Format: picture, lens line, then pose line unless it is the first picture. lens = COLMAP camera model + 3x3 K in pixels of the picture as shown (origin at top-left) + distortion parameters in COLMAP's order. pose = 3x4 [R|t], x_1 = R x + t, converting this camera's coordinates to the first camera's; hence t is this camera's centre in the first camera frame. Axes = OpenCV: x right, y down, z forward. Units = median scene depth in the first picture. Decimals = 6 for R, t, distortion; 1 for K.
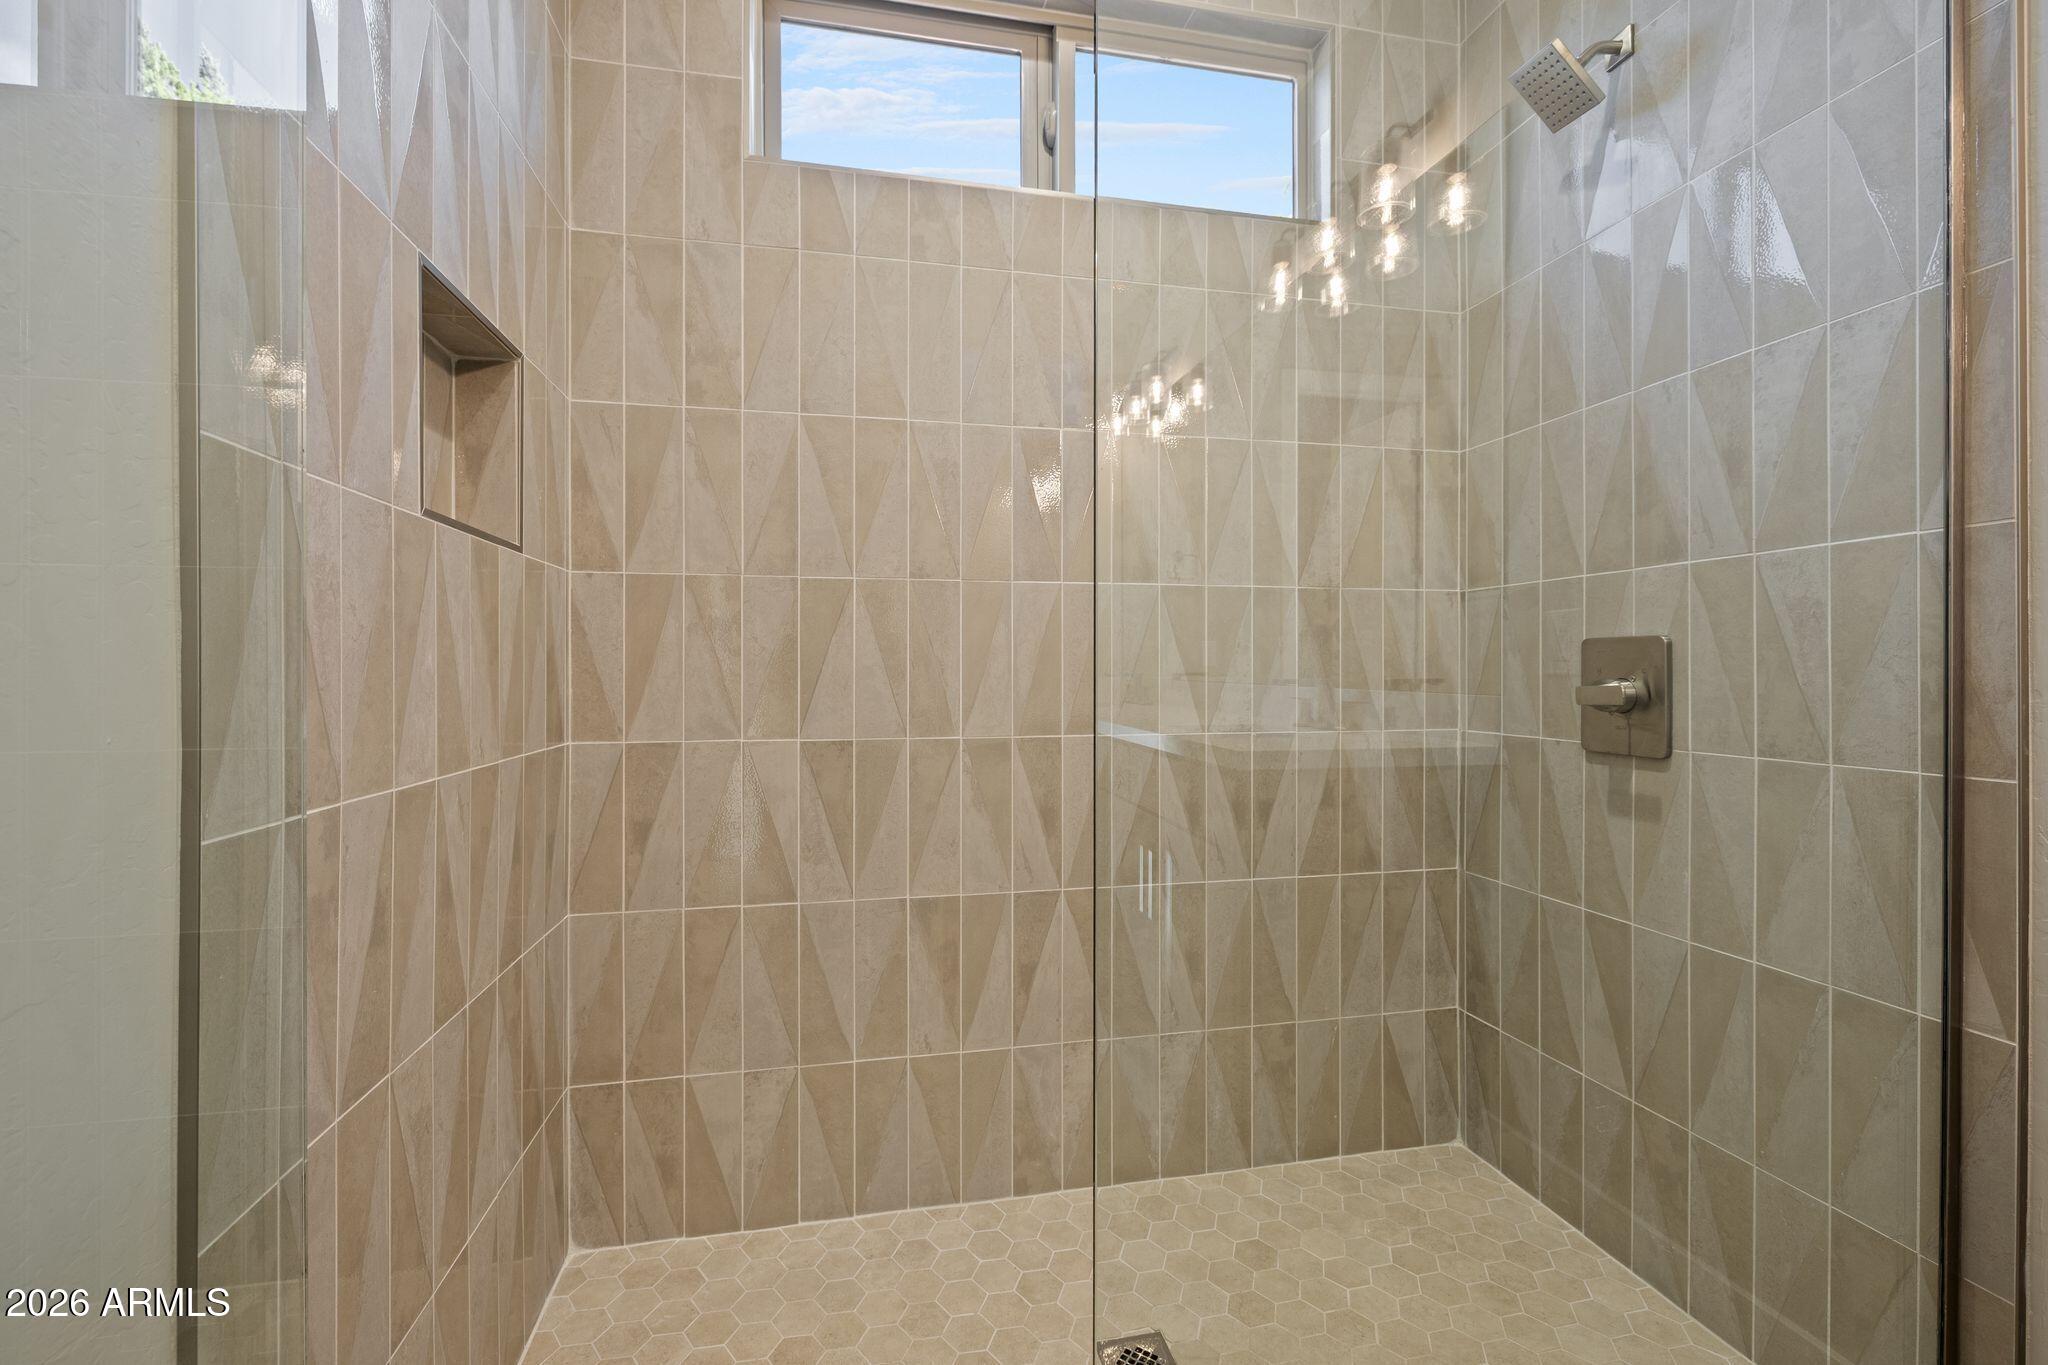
lens RADIAL K [[876.2, 0, 1023.4], [0, 876.2, 672.4], [0, 0, 1]] dist [-0.002113, -0.000101]
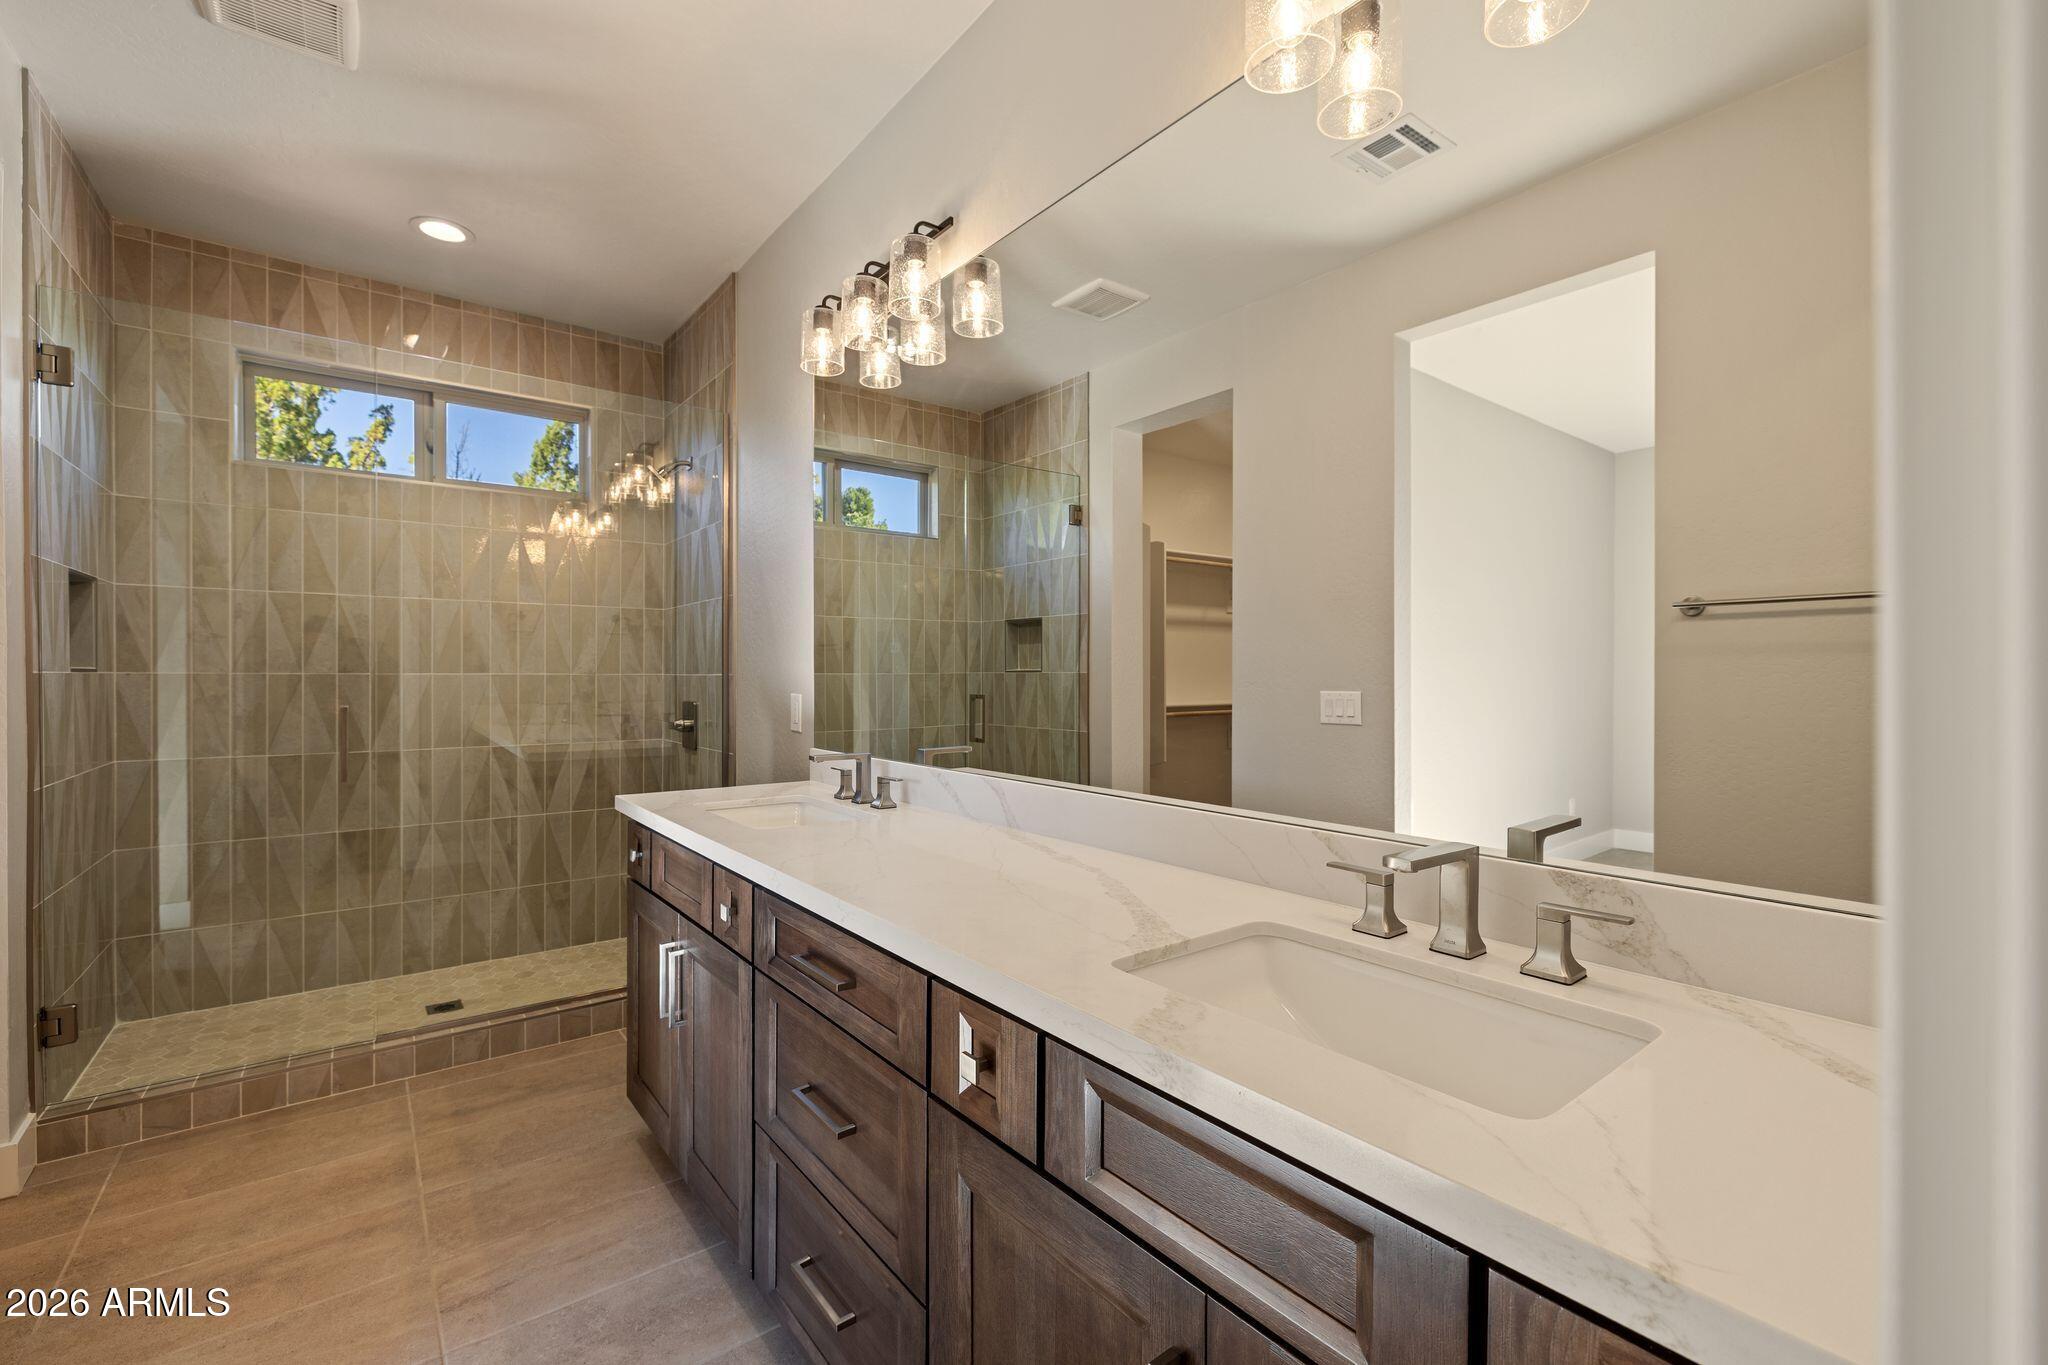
lens RADIAL K [[859.6, 0, 1015.5], [0, 859.6, 680.4], [0, 0, 1]] dist [0.000445, 0.000086]
pose [[0.902393, 0.000152, 0.430914, 0.408969], [-0.002256, 0.999988, 0.004373, -0.099219], [-0.430908, -0.004918, 0.902382, -1.401407]]
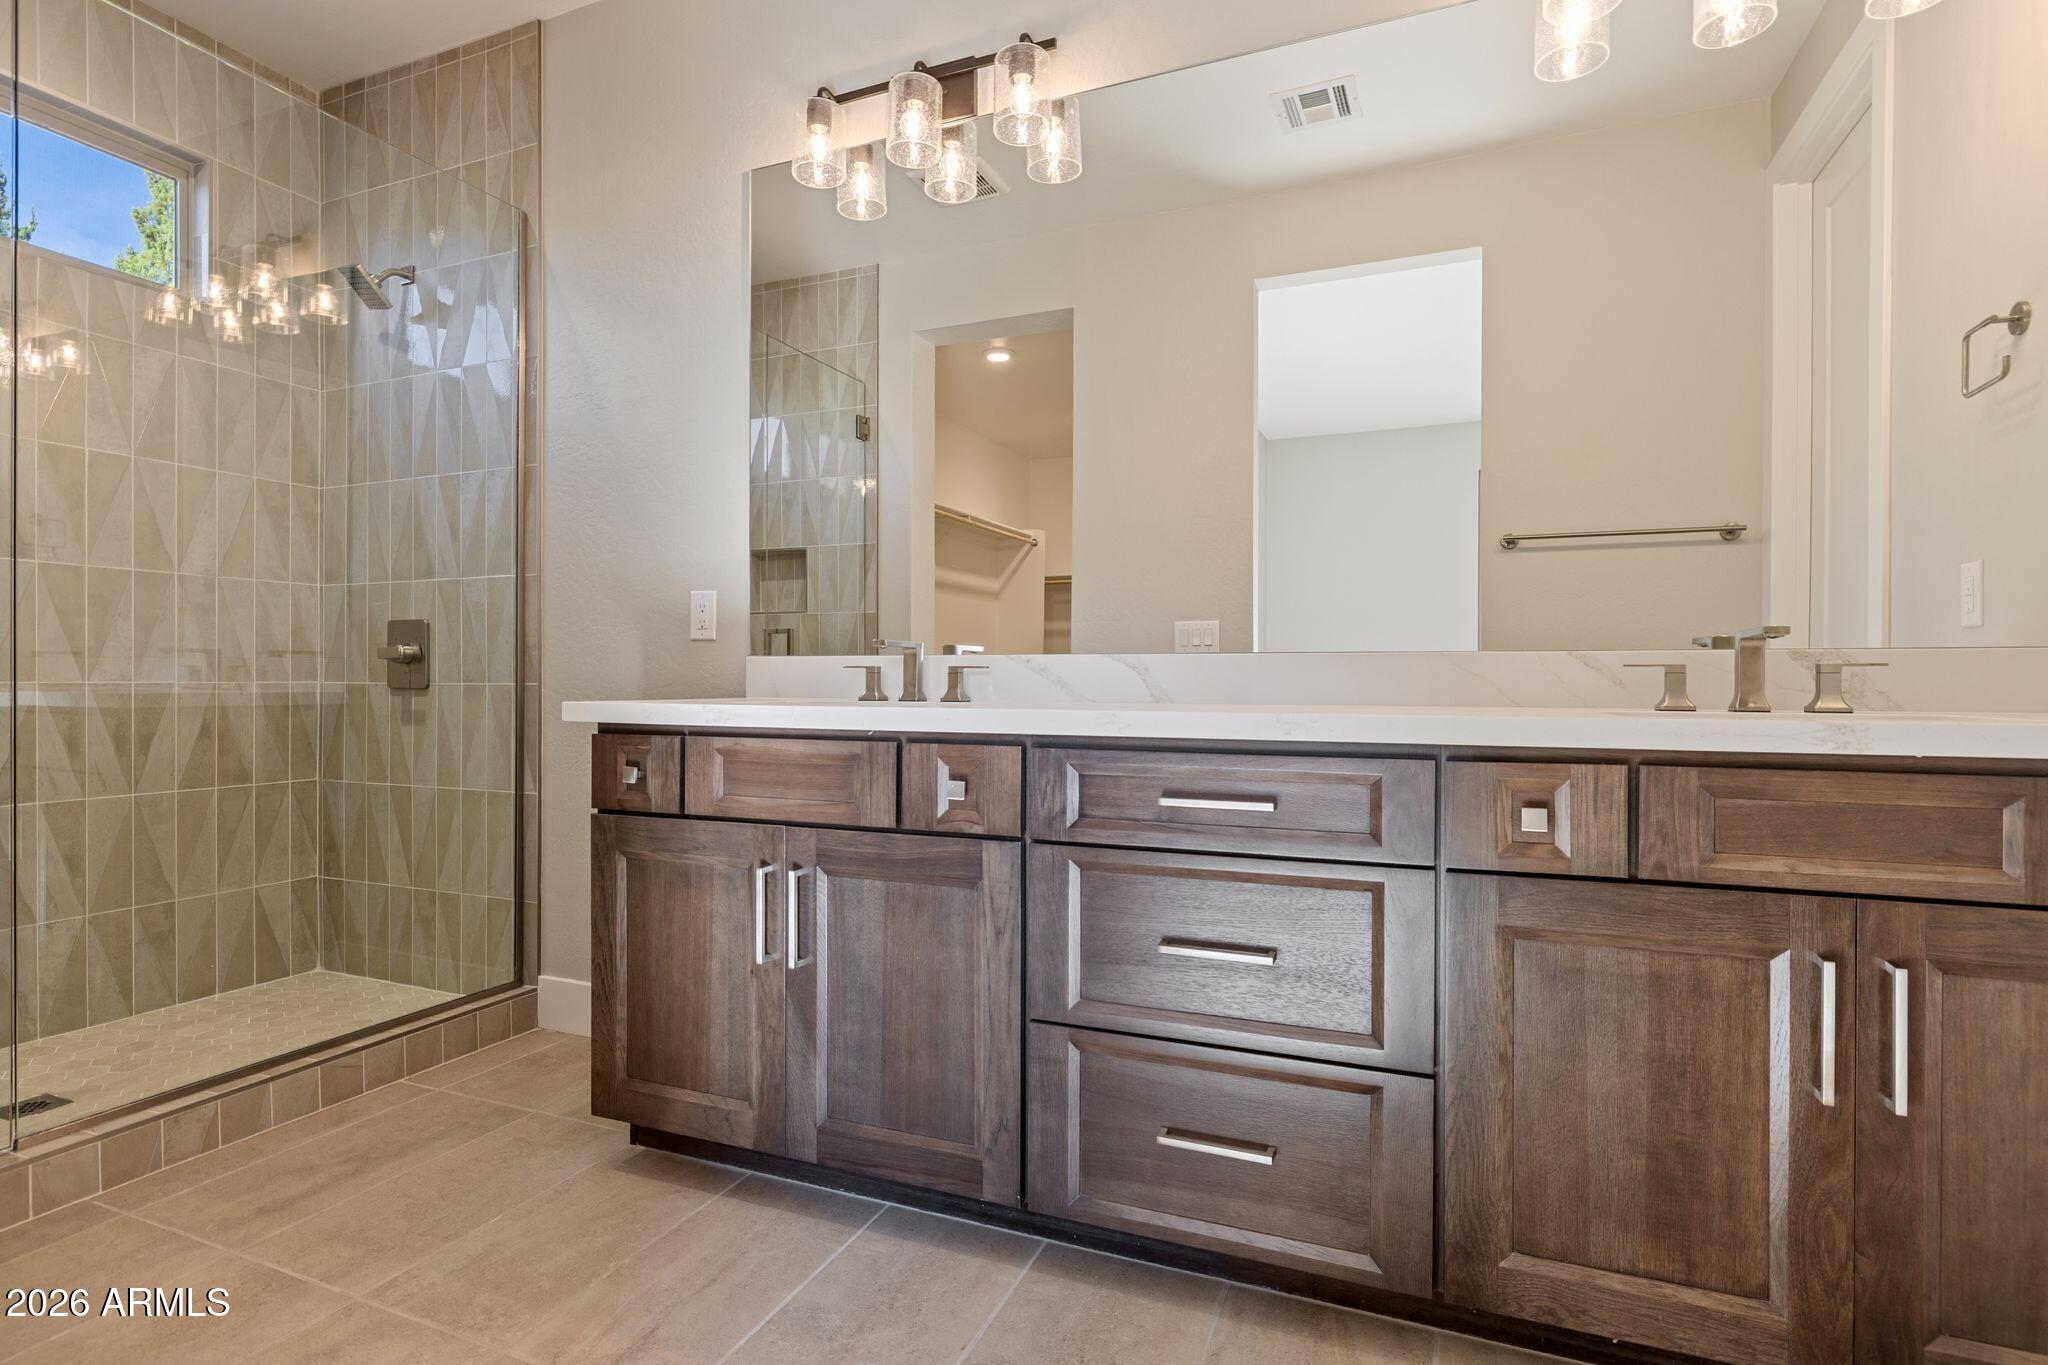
lens RADIAL K [[1010.8, 0, 1011.9], [0, 1010.8, 686.2], [0, 0, 1]] dist [-0.004513, -0.000561]
pose [[0.575325, -0.002010, 0.817922, -0.220132], [-0.002467, 0.999988, 0.004193, 0.068669], [-0.817921, -0.004430, 0.575313, -0.968816]]
